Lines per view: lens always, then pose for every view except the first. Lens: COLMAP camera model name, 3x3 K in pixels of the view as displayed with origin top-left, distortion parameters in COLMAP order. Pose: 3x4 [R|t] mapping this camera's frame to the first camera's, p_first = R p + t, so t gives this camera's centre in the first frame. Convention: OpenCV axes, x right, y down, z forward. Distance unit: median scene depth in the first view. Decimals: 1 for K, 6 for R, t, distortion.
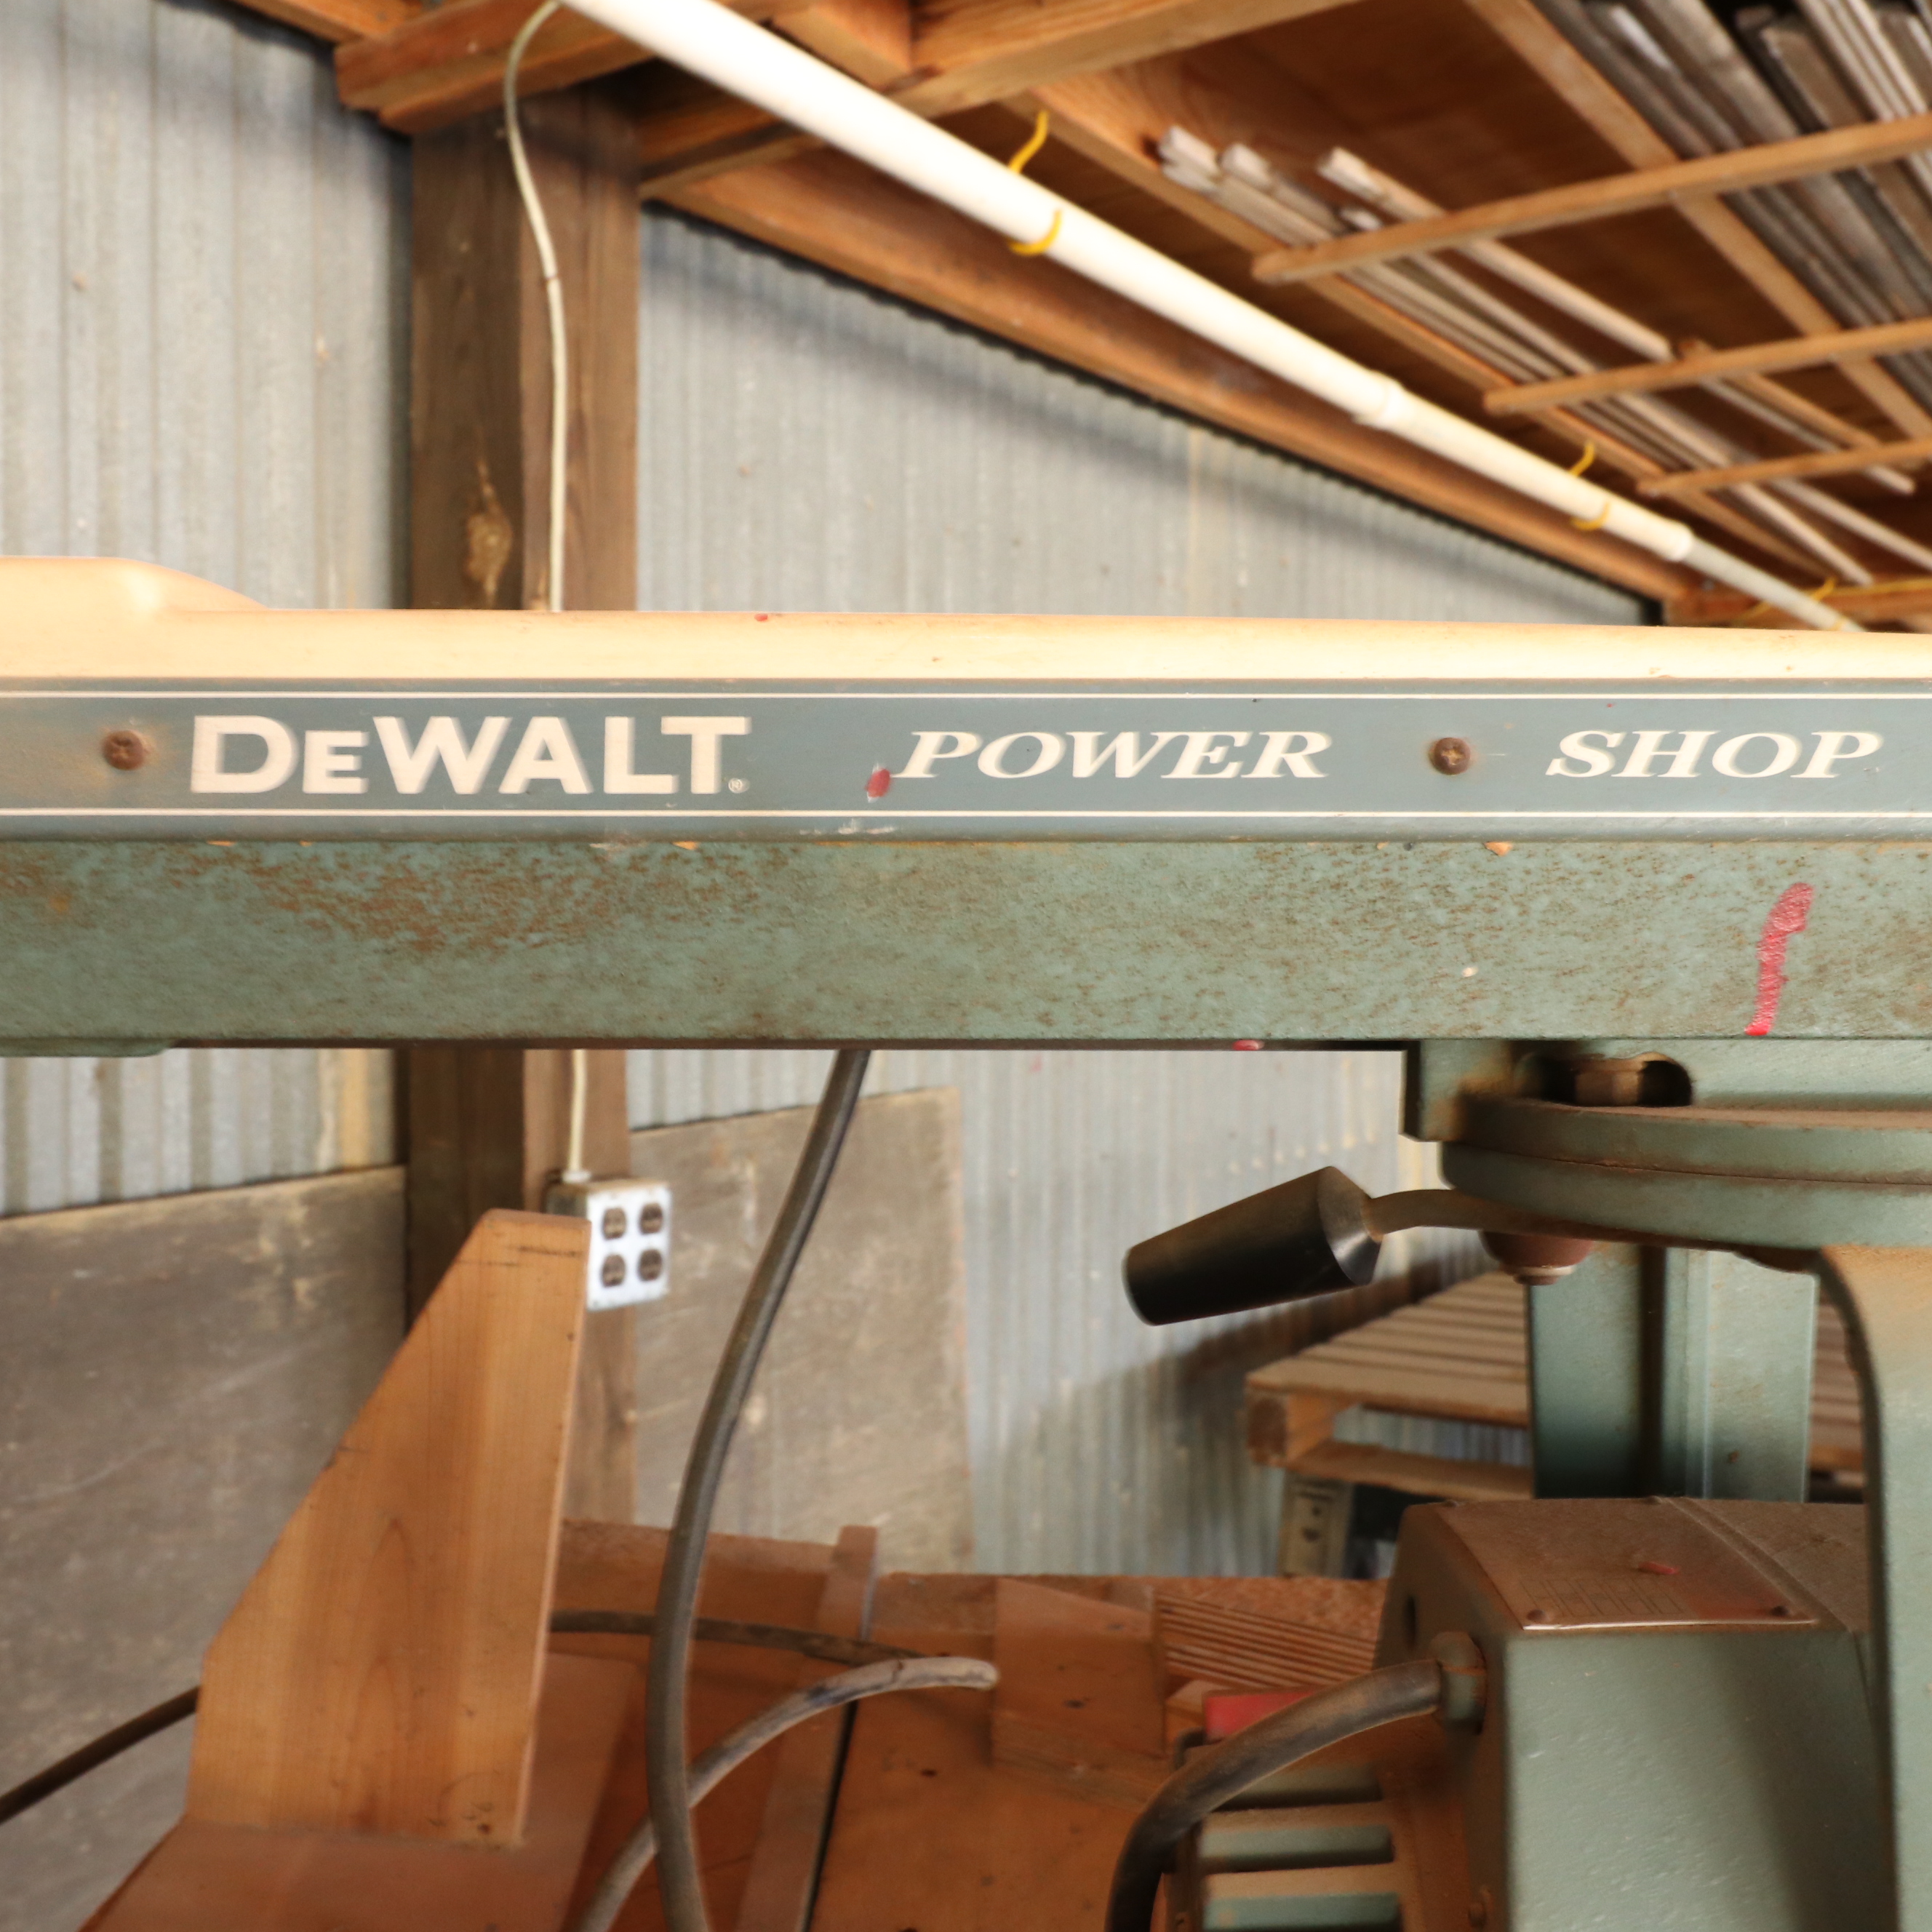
lens RADIAL K [[2093.0, 0, 959.8], [0, 2093.0, 954.6], [0, 0, 1]] dist [0.032160, 0.000000]
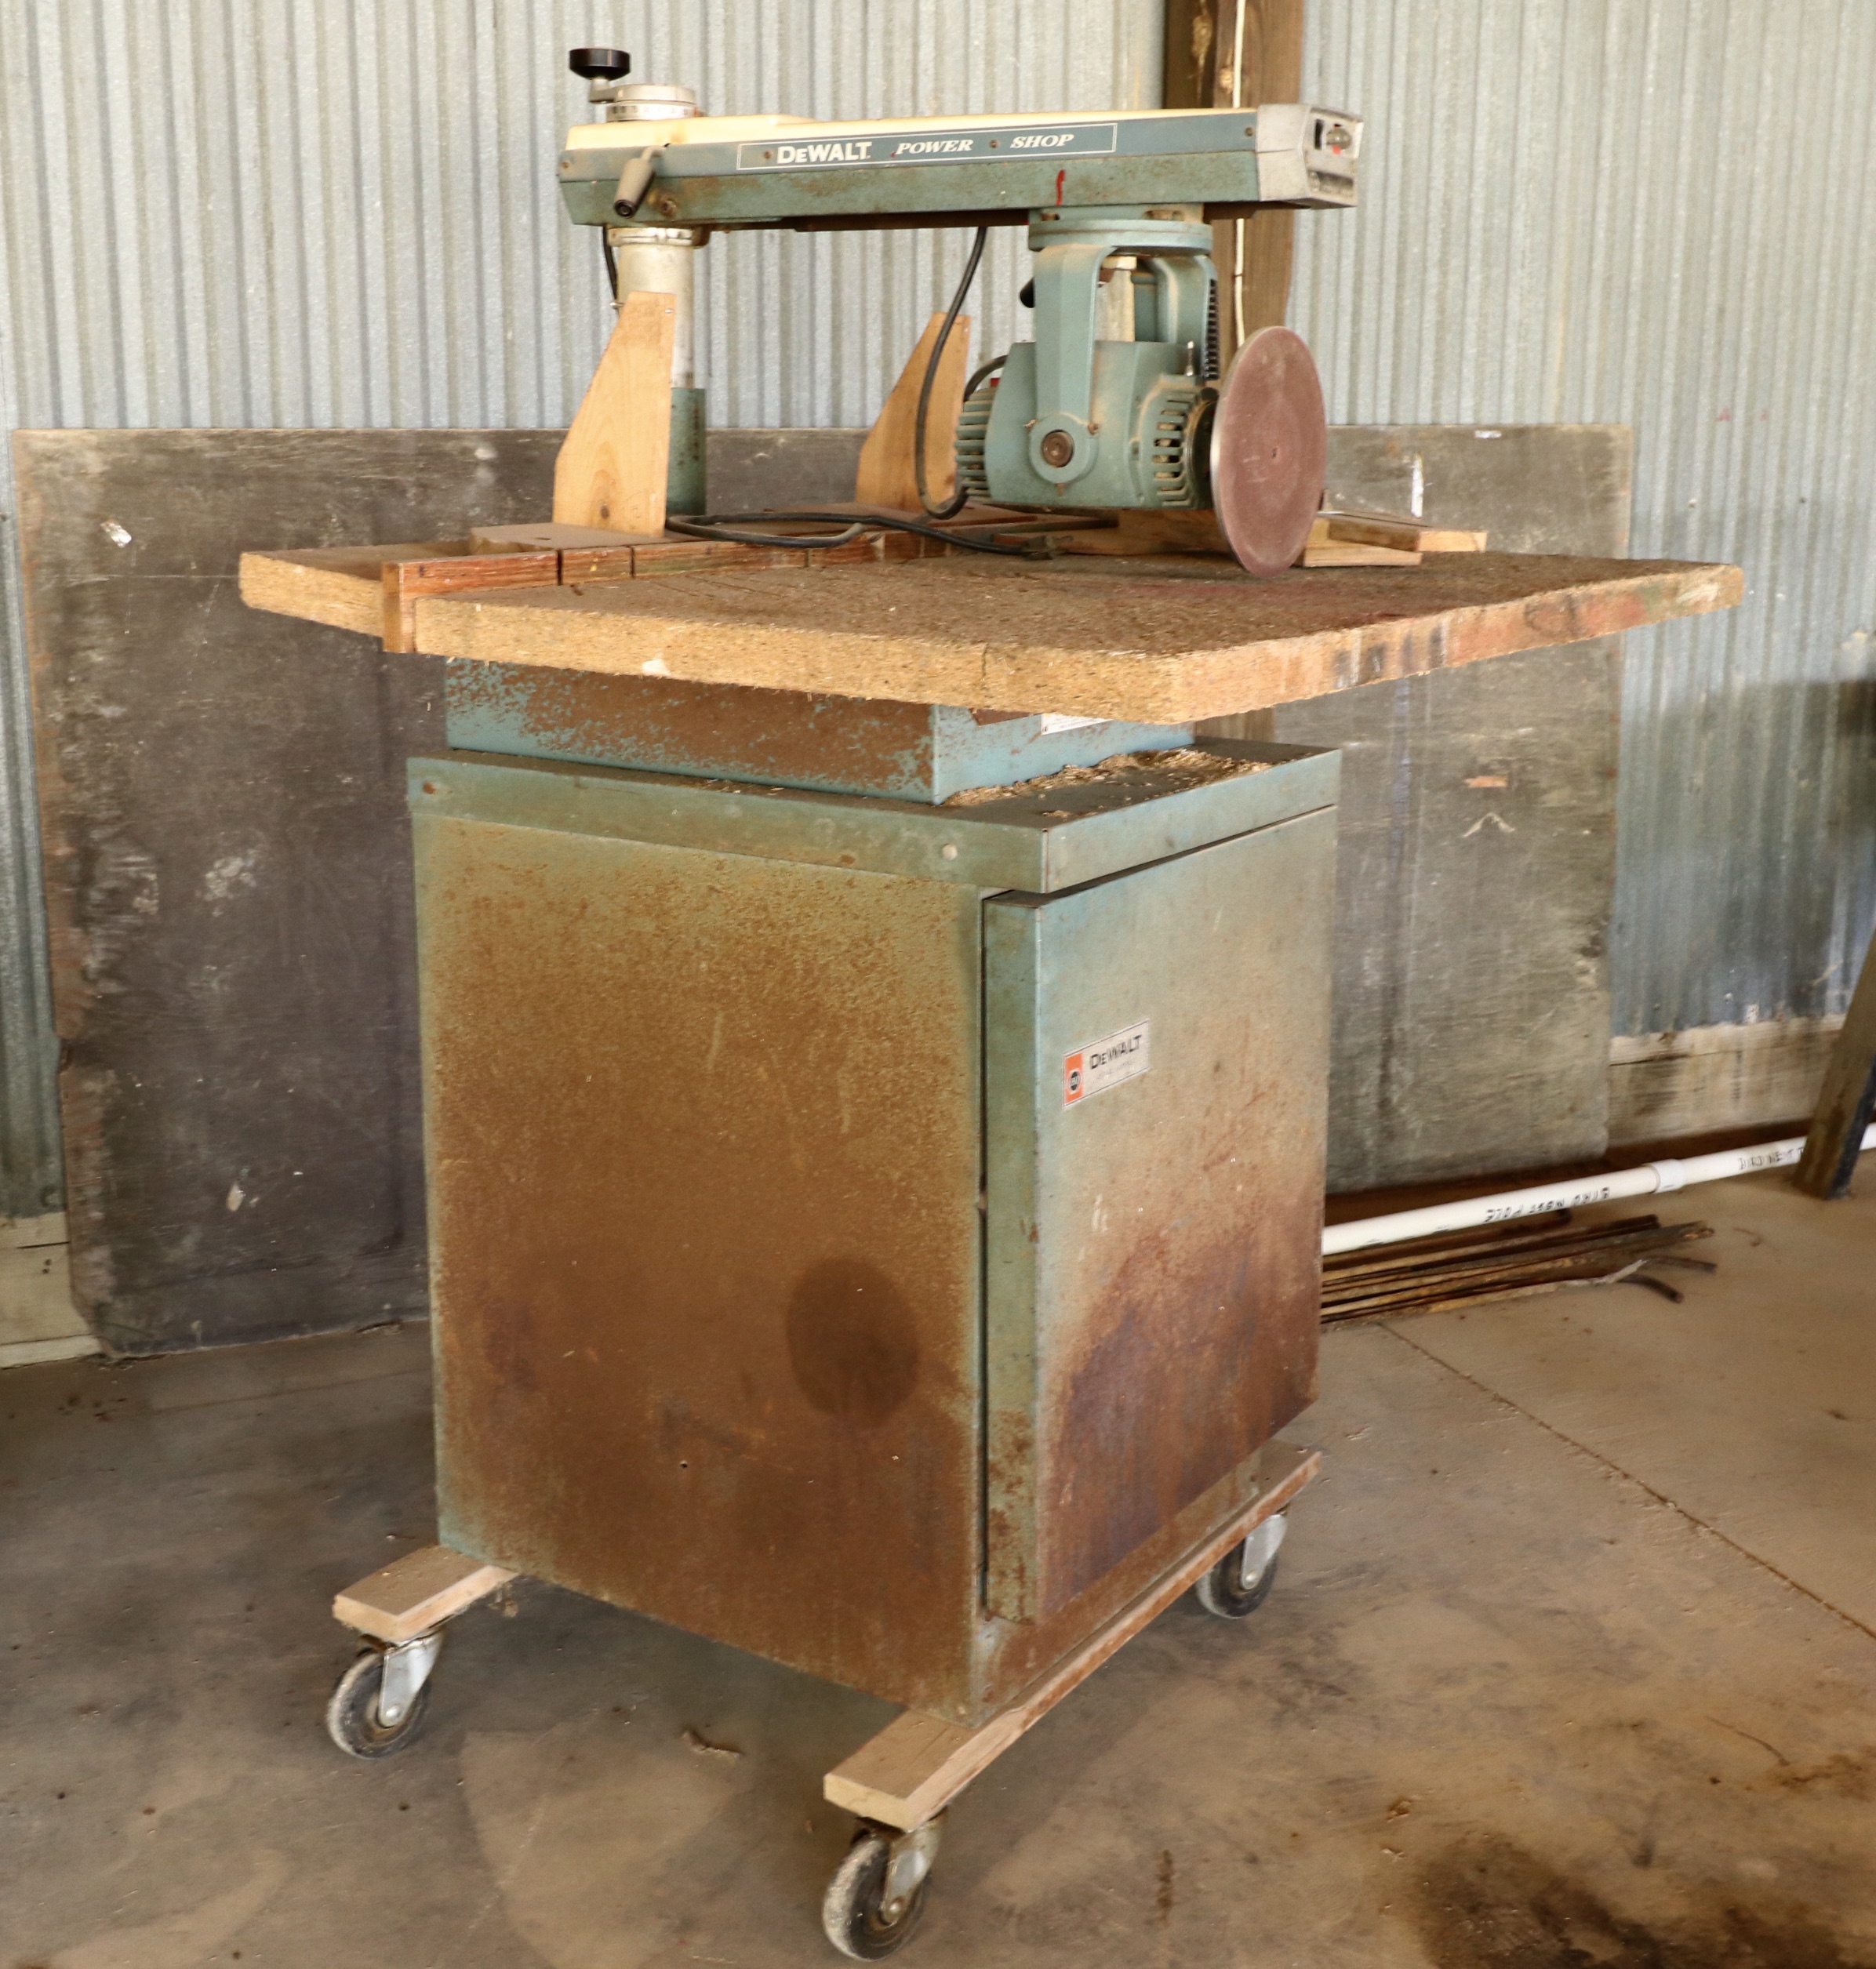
lens RADIAL K [[2477.2, 0, 944.3], [0, 2477.2, 987.6], [0, 0, 1]] dist [-0.005556, 0.000000]
pose [[0.855608, 0.126153, -0.502016, 0.710101], [-0.017042, 0.976187, 0.216262, 0.124619], [0.517343, -0.176480, 0.837383, -0.910820]]
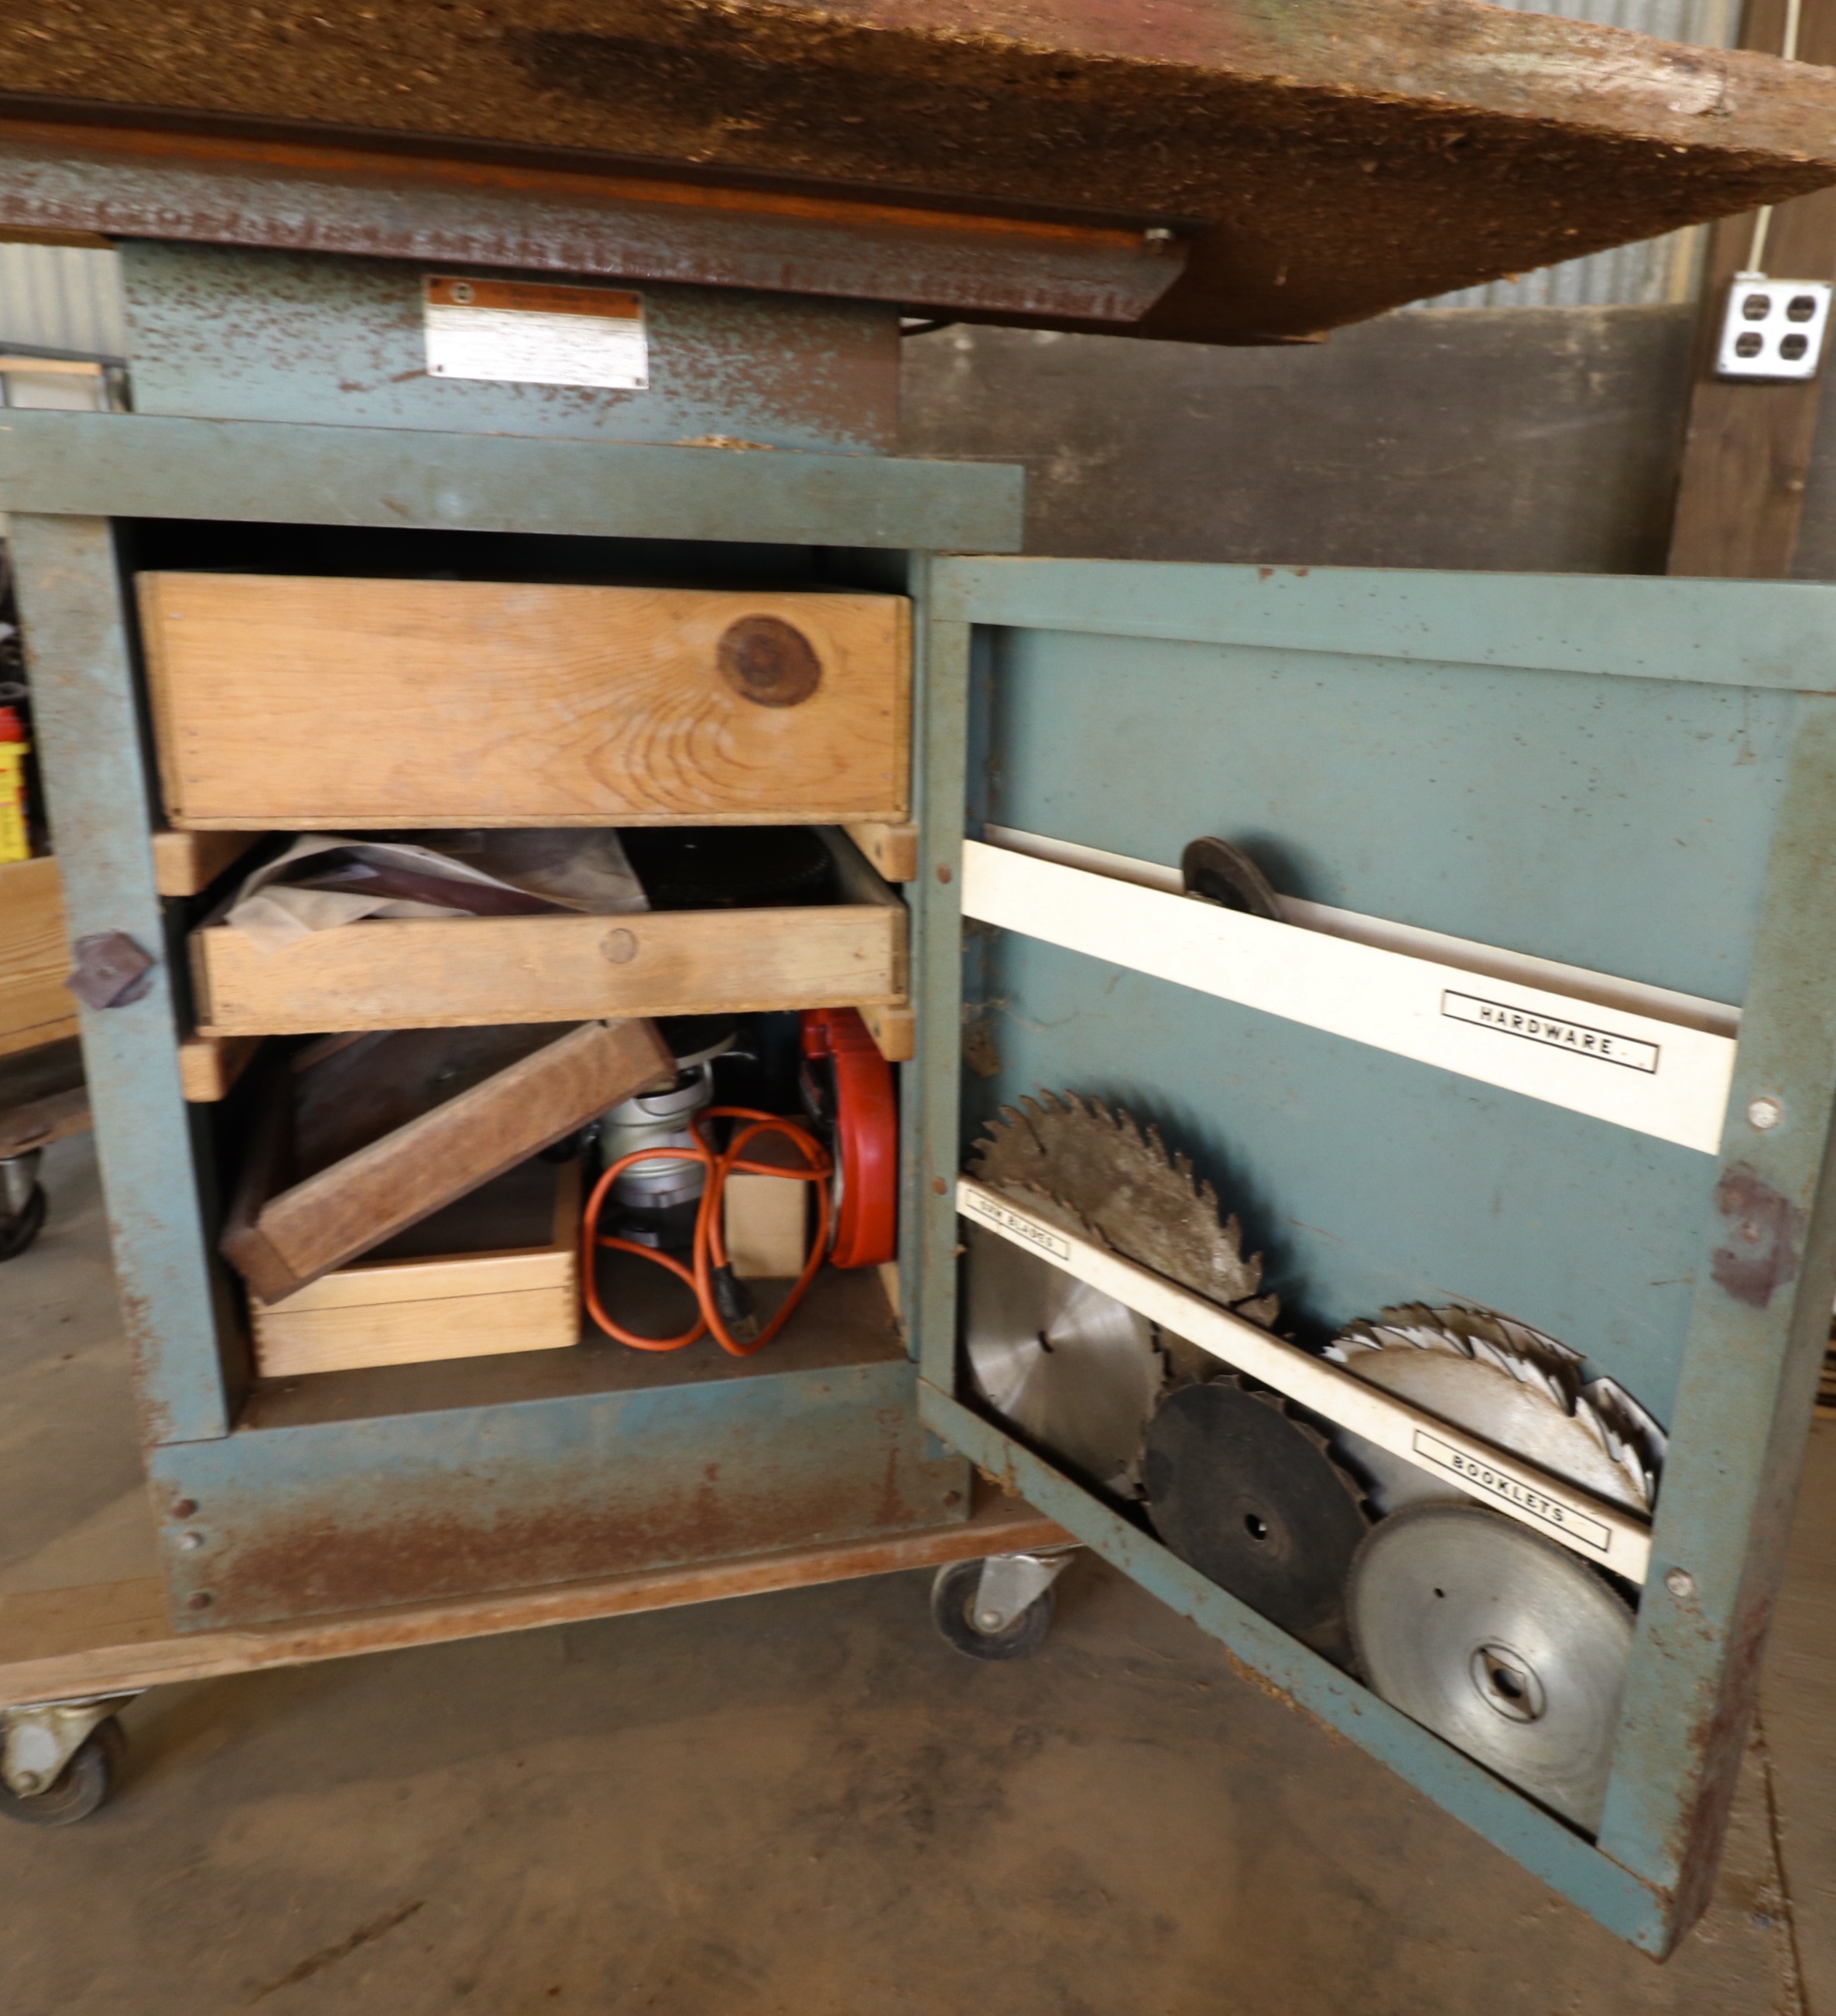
lens RADIAL K [[1445.2, 0, 915.3], [0, 1445.2, 996.4], [0, 0, 1]] dist [-0.027280, 0.015559]
pose [[0.274394, 0.307916, -0.910986, 0.689699], [-0.047311, 0.950523, 0.307029, 0.301515], [0.960453, -0.041147, 0.275386, 0.197008]]
